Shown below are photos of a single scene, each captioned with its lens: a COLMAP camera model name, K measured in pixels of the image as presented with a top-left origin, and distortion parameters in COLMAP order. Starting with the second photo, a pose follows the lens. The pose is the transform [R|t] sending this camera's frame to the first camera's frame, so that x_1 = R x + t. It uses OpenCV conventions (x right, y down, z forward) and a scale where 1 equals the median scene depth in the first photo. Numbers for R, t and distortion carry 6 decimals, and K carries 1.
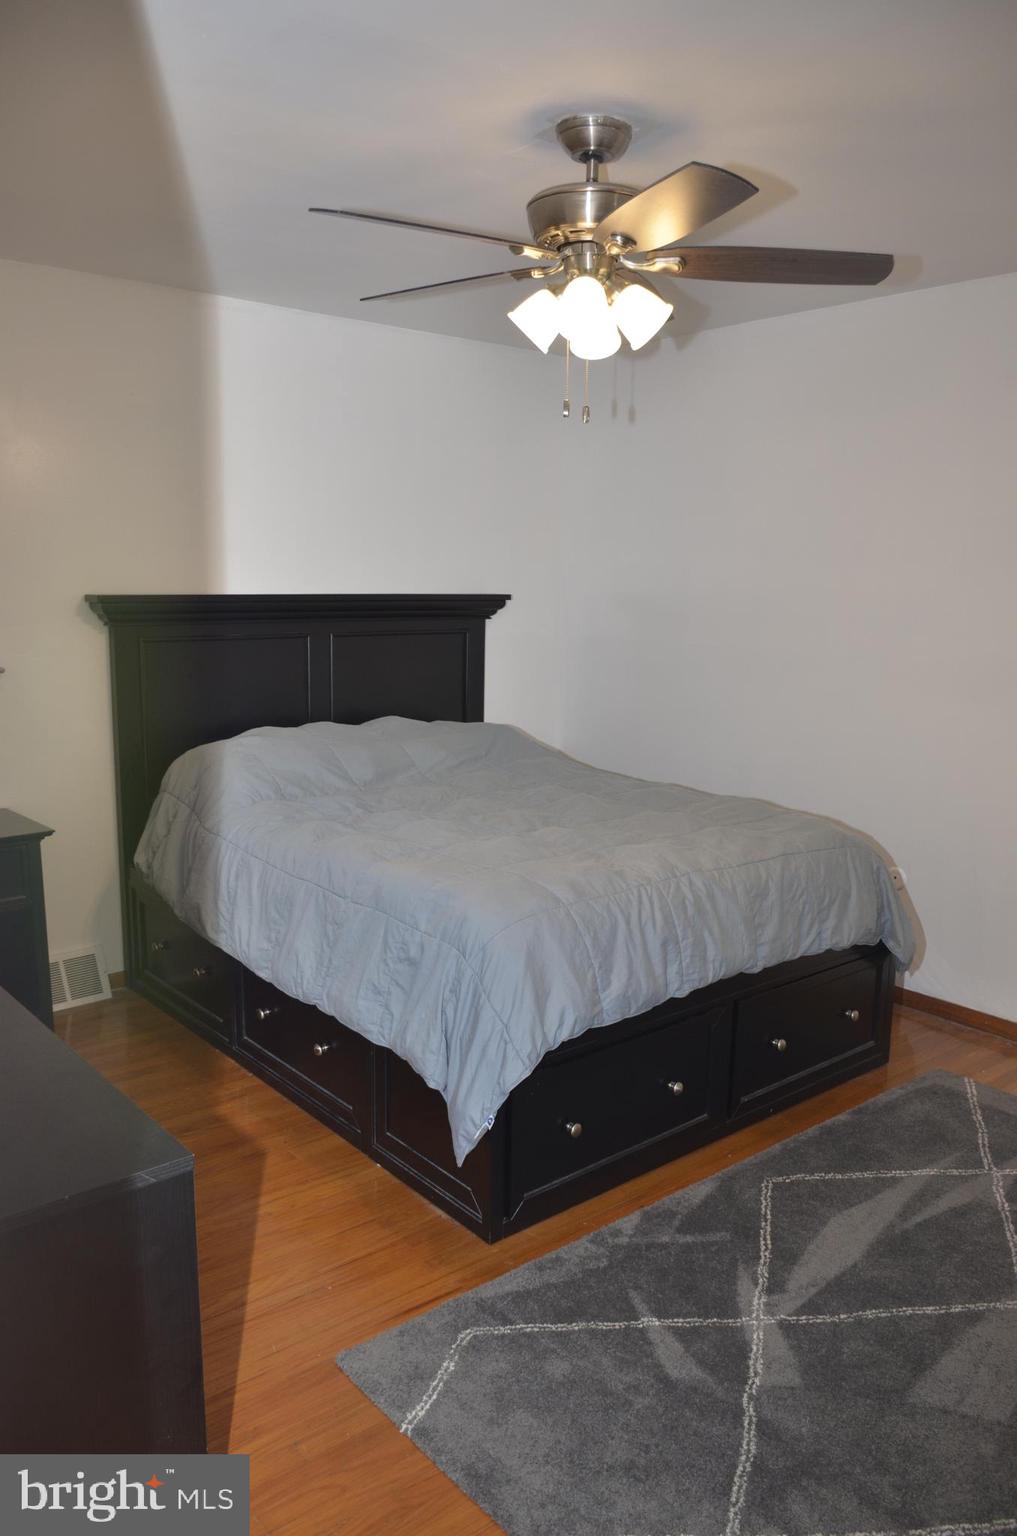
lens RADIAL K [[1158.0, 0, 508.5], [0, 1158.0, 768.0], [0, 0, 1]] dist [-0.027332, -0.009984]
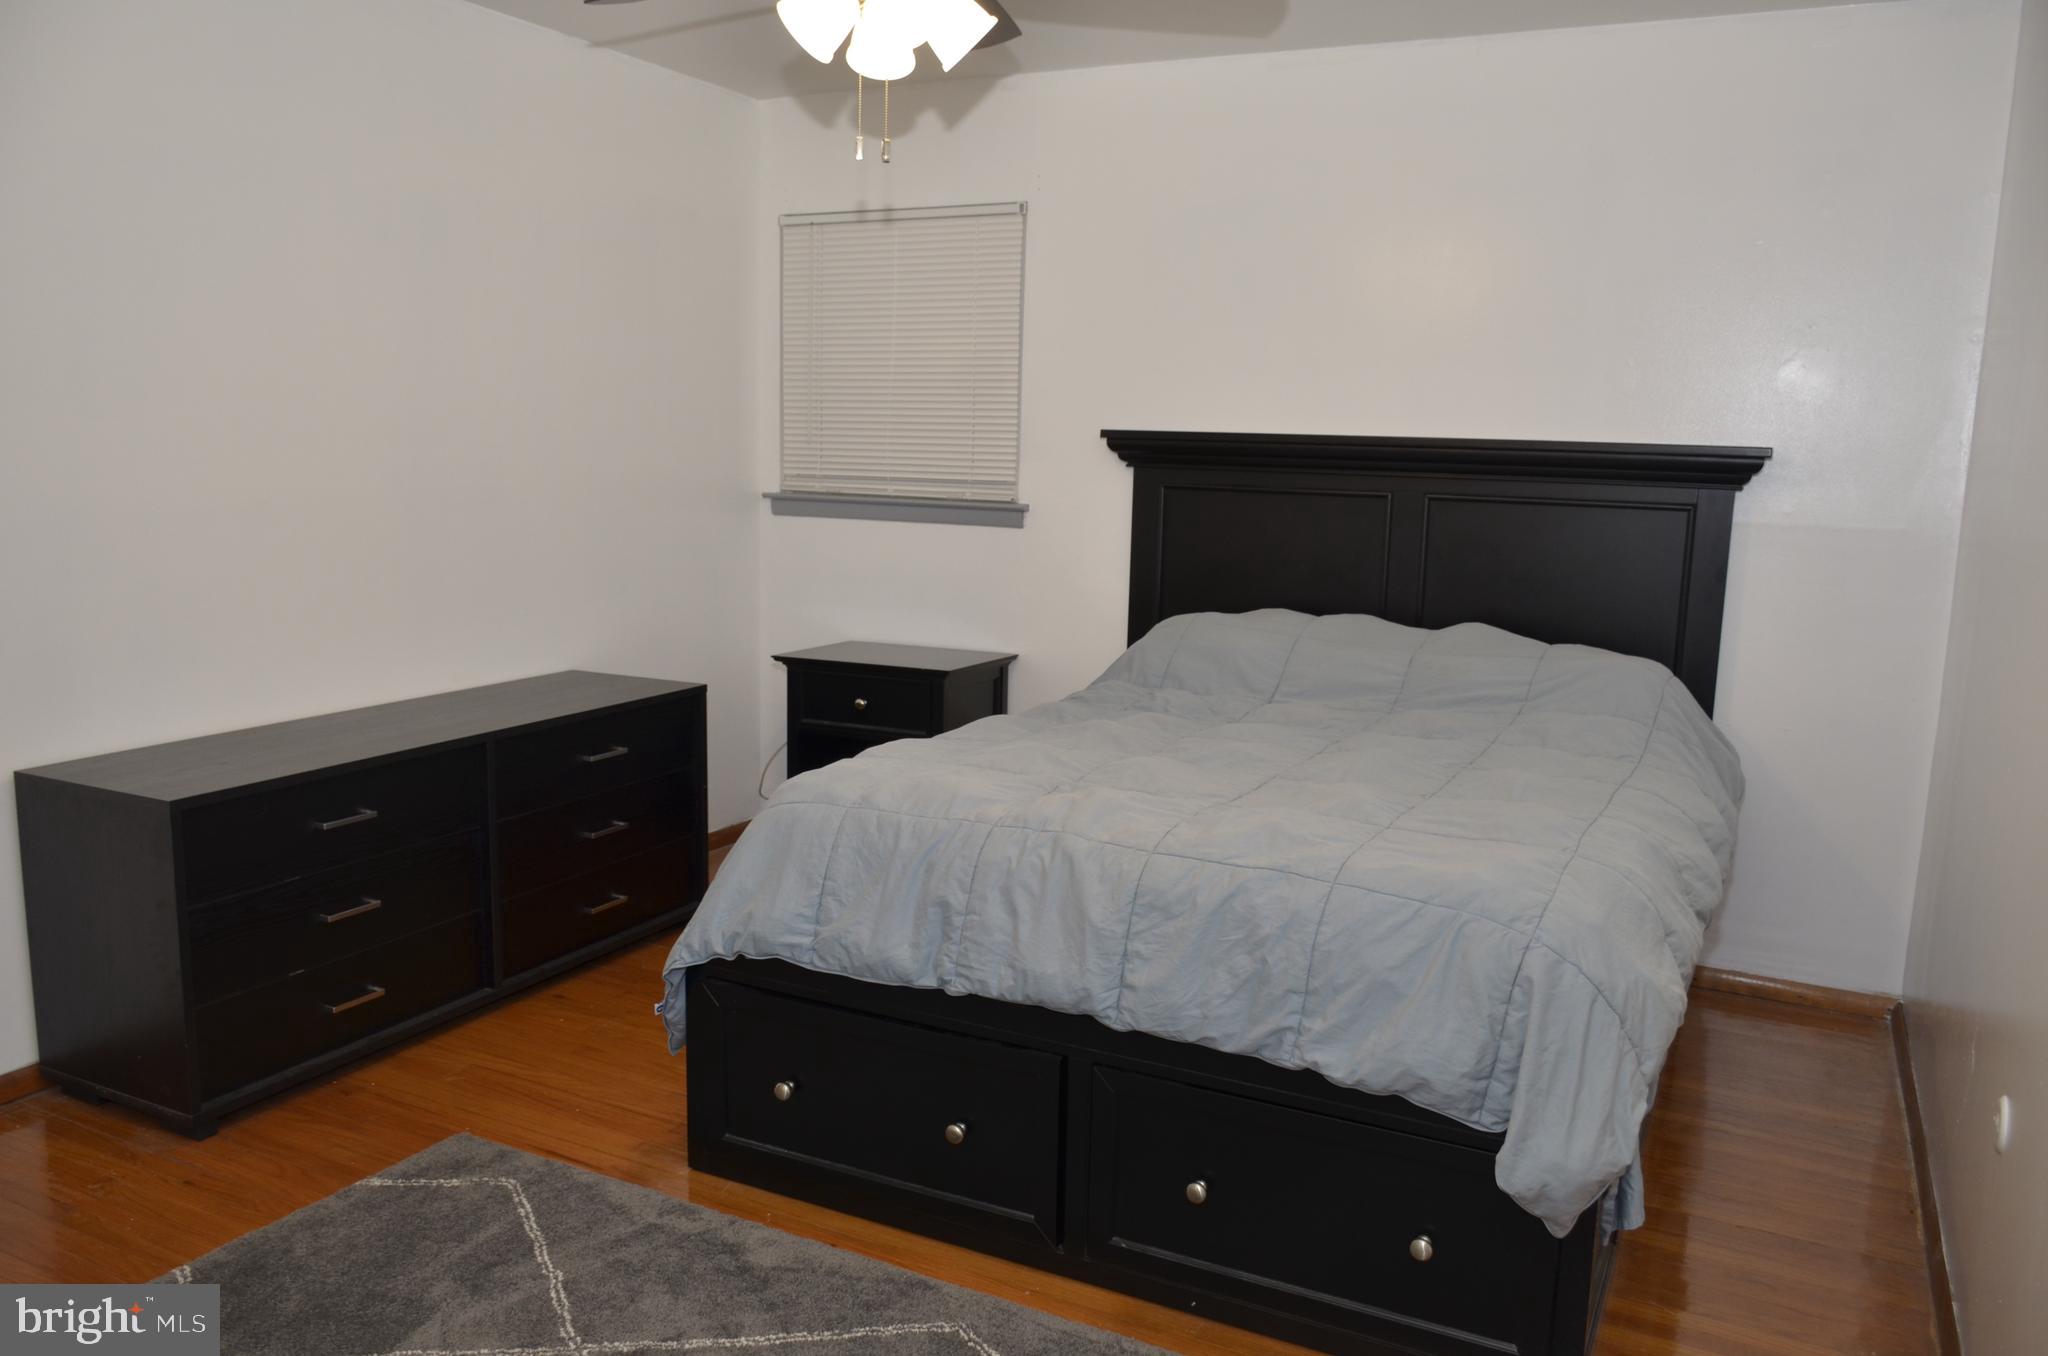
lens RADIAL K [[1543.9, 0, 1017.9], [0, 1543.9, 669.8], [0, 0, 1]] dist [-0.027332, -0.009984]
pose [[0.399886, 0.135981, -0.906422, 0.687618], [-0.173000, 0.982356, 0.071050, -0.041589], [0.900090, 0.128400, 0.416355, 0.462031]]
